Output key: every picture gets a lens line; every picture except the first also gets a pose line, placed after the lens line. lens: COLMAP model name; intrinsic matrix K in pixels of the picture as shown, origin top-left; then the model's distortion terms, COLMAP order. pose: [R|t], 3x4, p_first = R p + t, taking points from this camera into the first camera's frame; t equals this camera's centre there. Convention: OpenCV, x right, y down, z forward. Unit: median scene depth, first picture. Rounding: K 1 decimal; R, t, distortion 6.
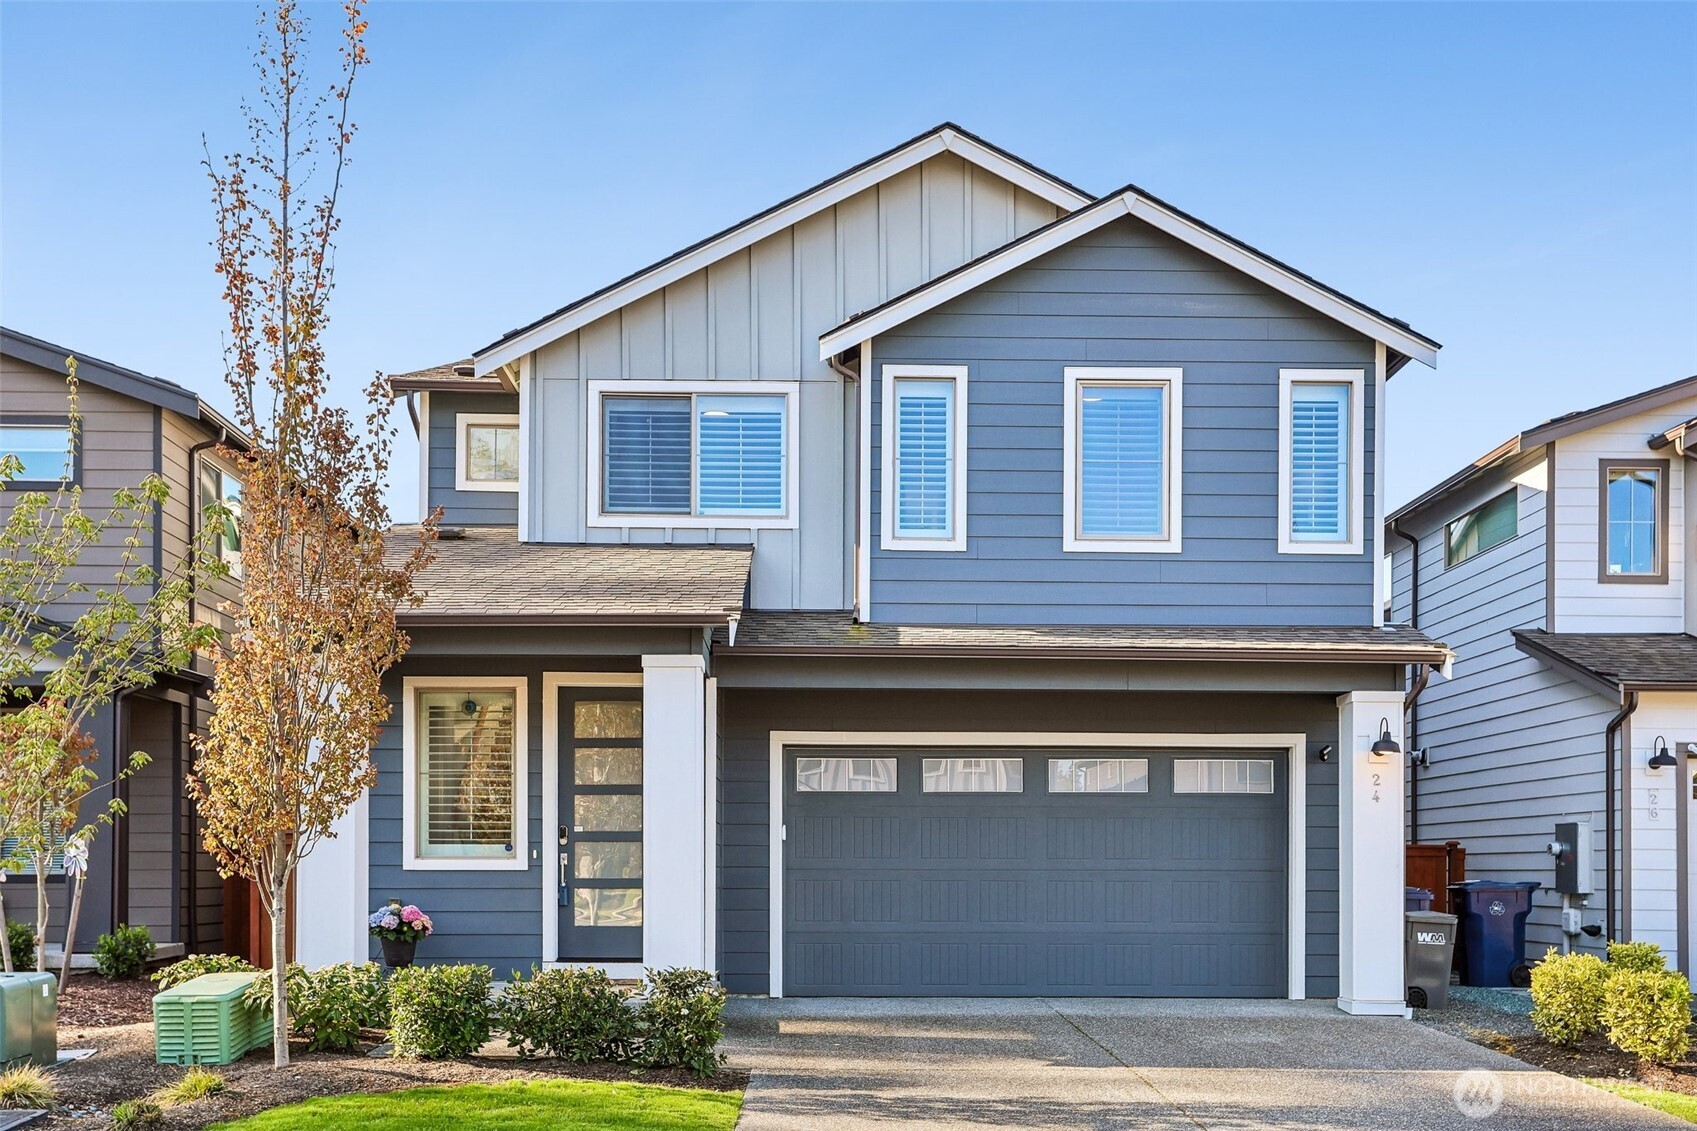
lens RADIAL K [[1795.6, 0, 841.0], [0, 1795.6, 571.0], [0, 0, 1]] dist [0.027201, 0.000000]
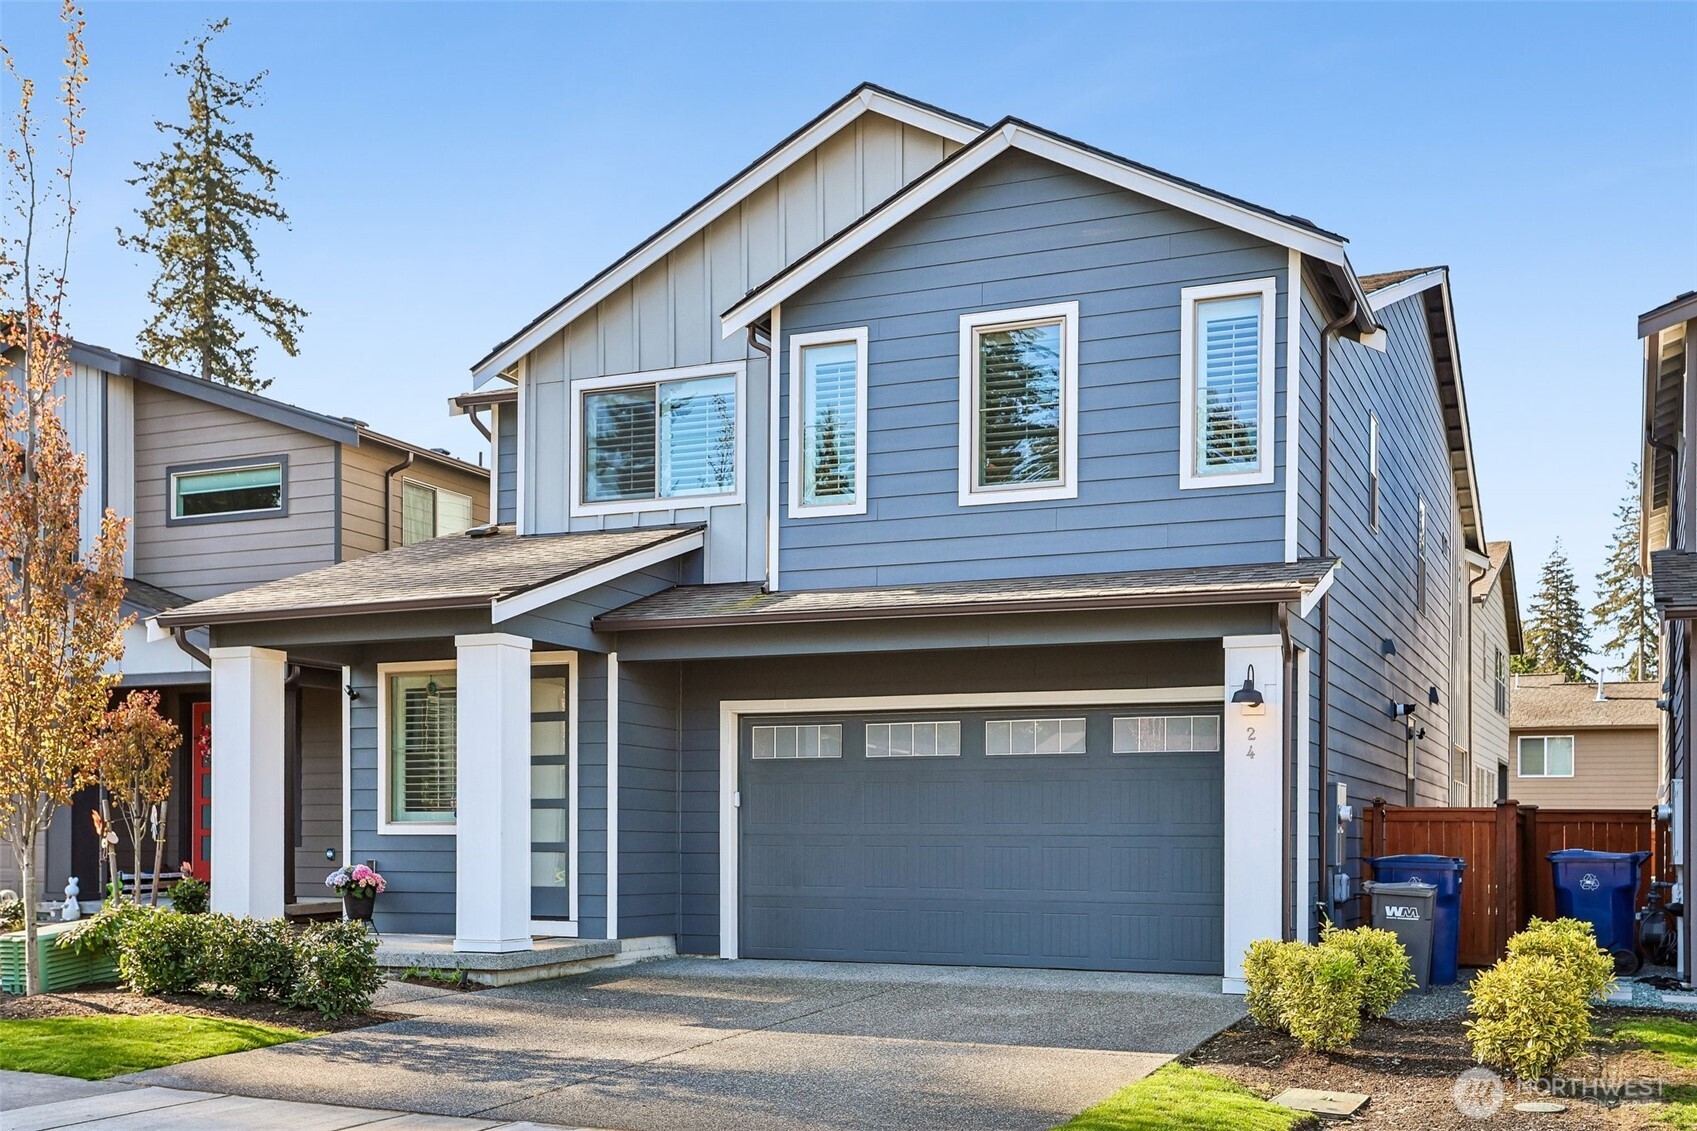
lens RADIAL K [[1795.6, 0, 839.9], [0, 1795.6, 560.7], [0, 0, 1]] dist [0.027201, 0.000000]
pose [[0.903838, -0.065165, -0.422884, 0.465783], [0.067402, 0.997679, -0.009680, 0.023108], [0.422534, -0.019754, 0.906132, 0.094656]]
